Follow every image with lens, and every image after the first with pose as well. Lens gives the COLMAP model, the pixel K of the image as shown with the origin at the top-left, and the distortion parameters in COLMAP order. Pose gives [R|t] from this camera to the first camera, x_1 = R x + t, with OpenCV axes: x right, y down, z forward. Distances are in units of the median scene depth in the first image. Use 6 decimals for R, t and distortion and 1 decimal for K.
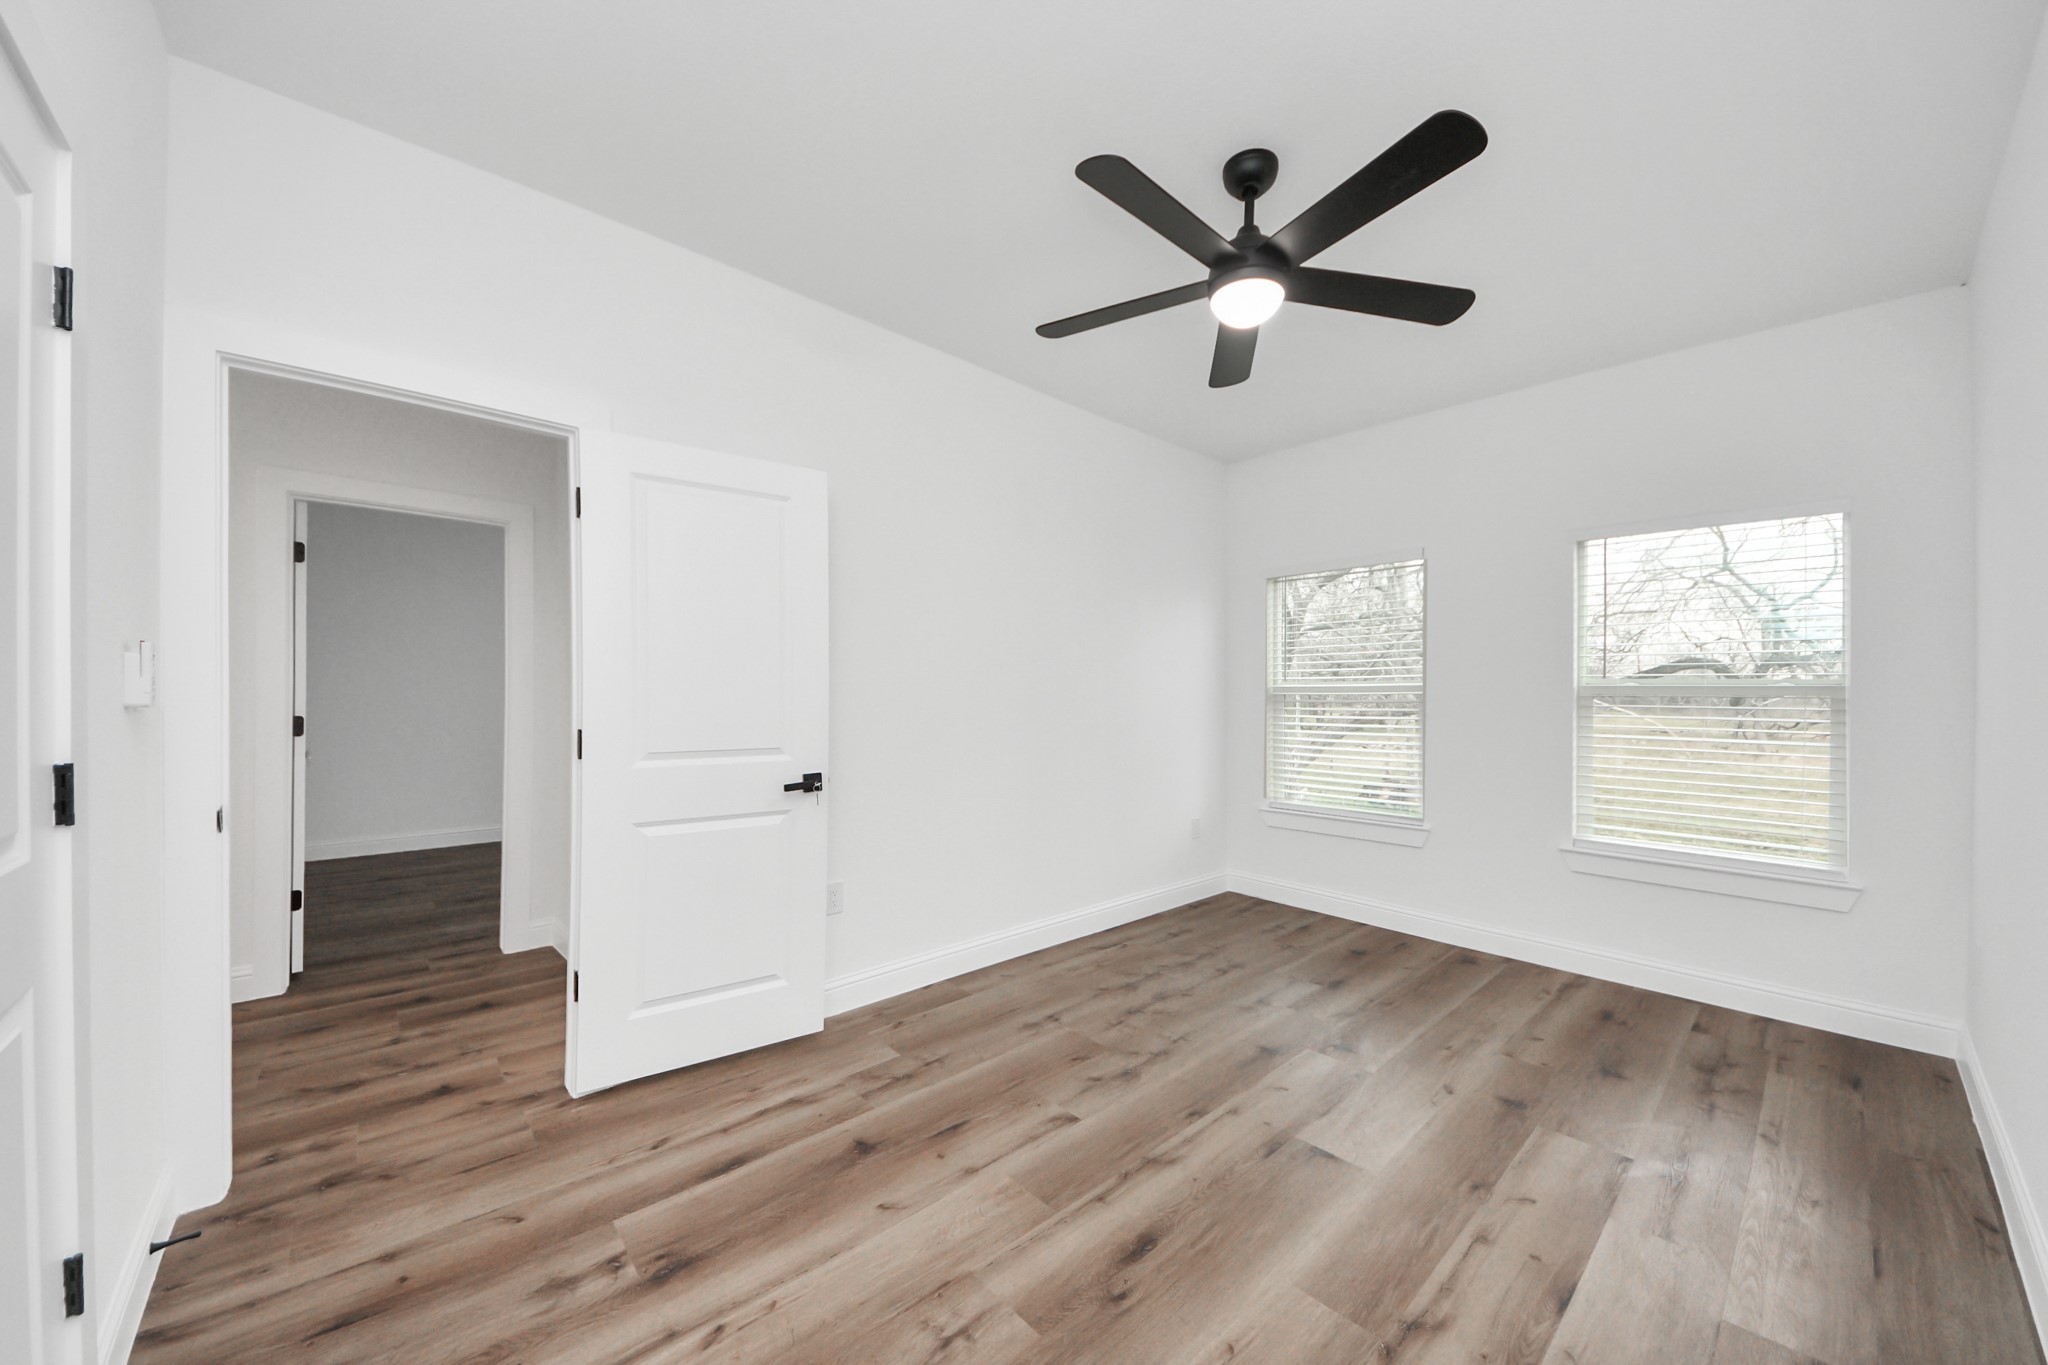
lens RADIAL K [[743.5, 0, 1026.7], [0, 743.5, 685.9], [0, 0, 1]] dist [0.014432, -0.013774]
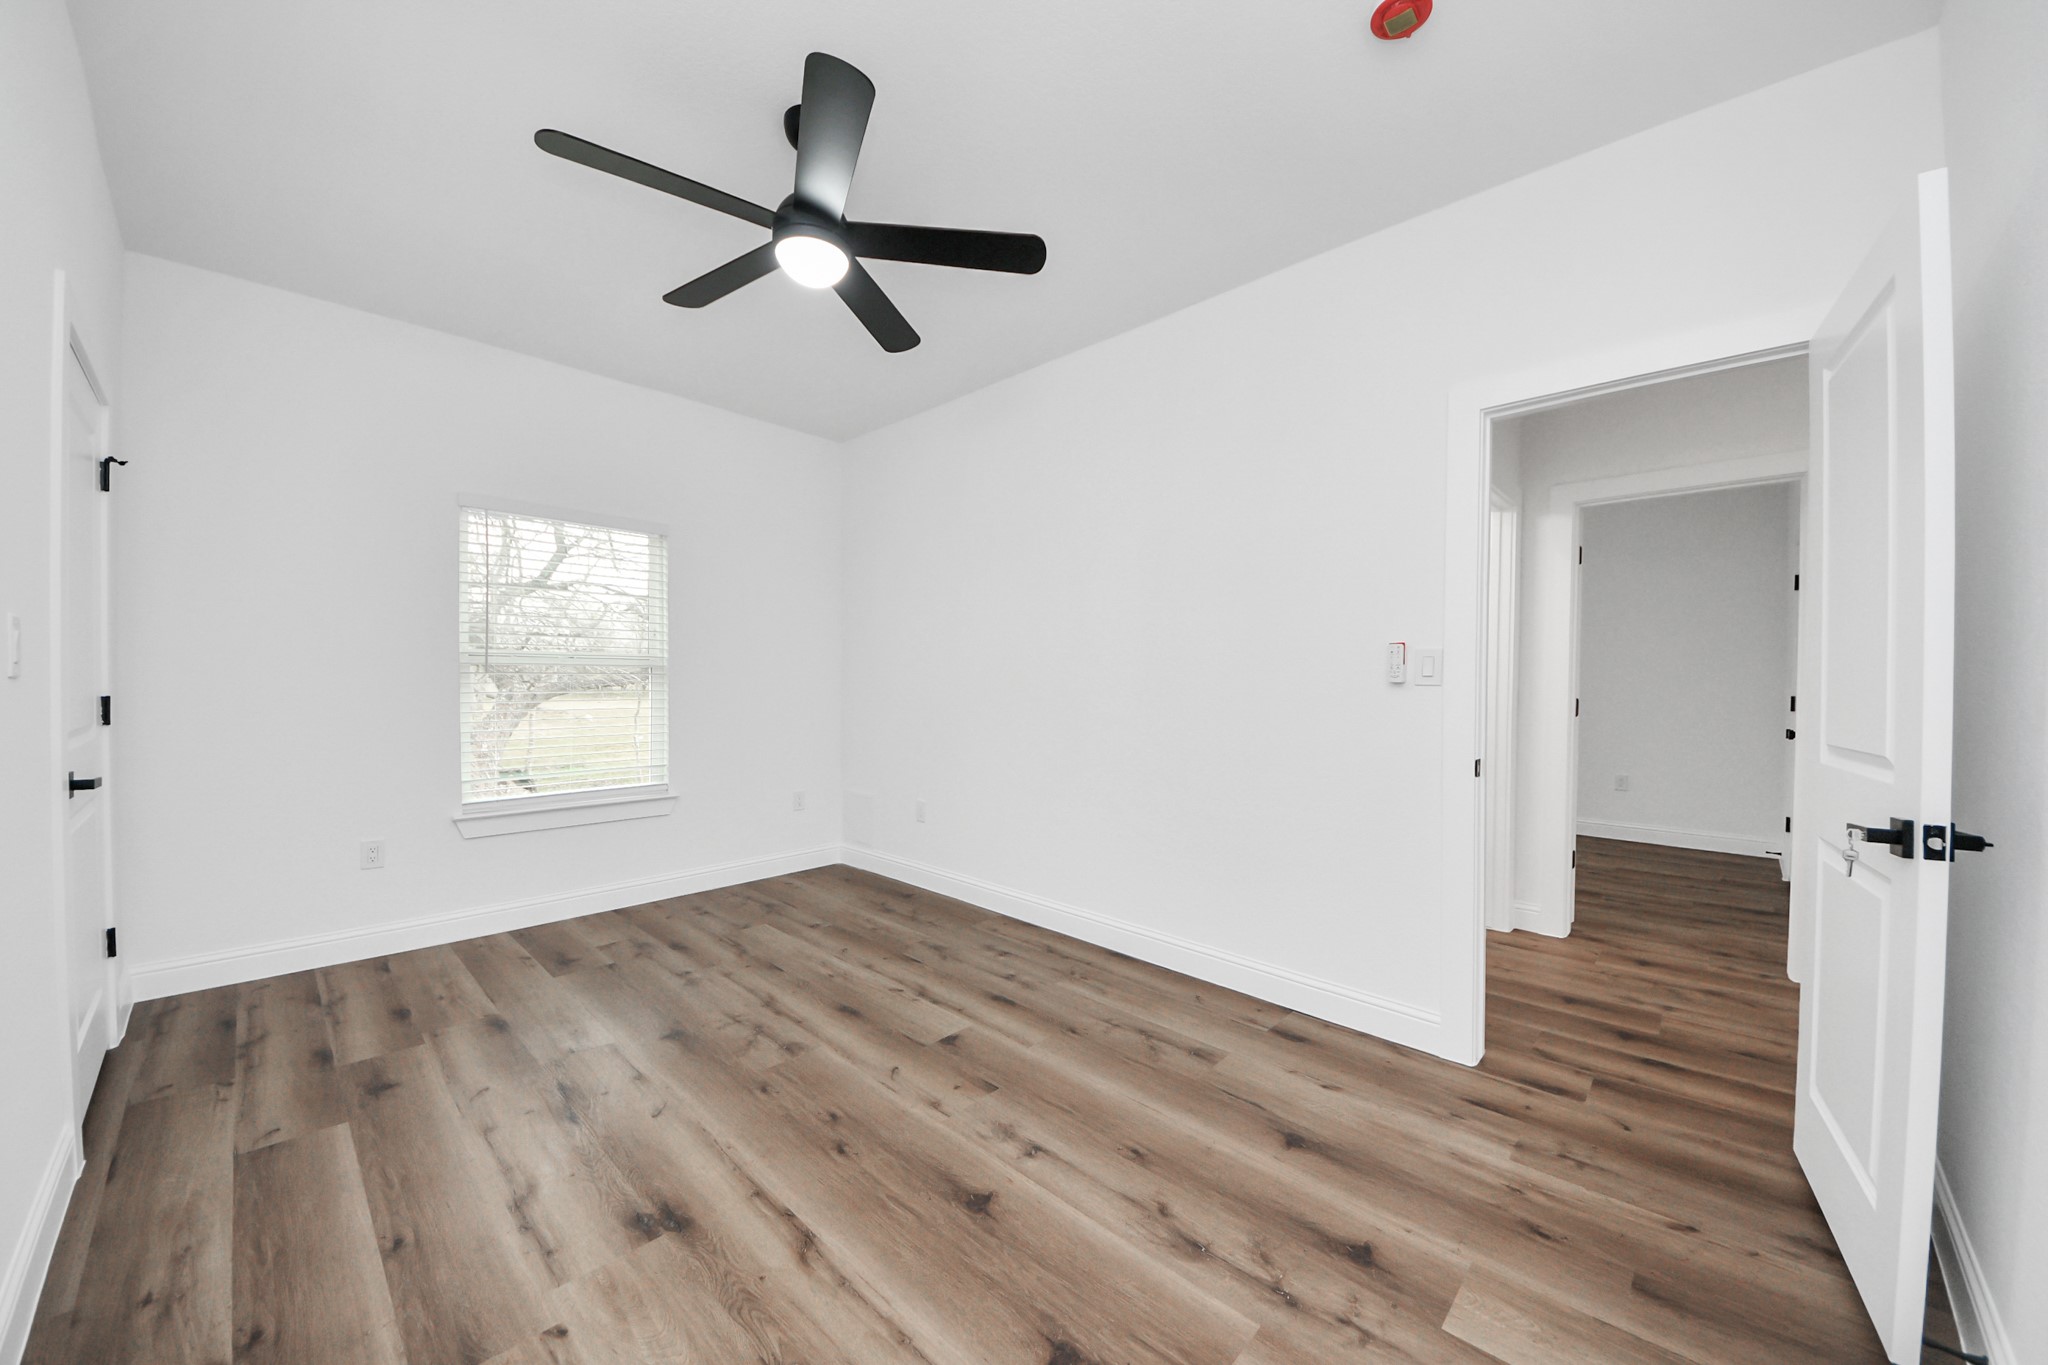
lens RADIAL K [[743.5, 0, 1026.7], [0, 743.5, 685.9], [0, 0, 1]] dist [0.014432, -0.013774]
pose [[-0.092070, -0.020396, 0.995544, -1.581592], [-0.029108, 0.999418, 0.017783, 0.033724], [-0.995327, -0.027341, -0.092610, 1.766912]]
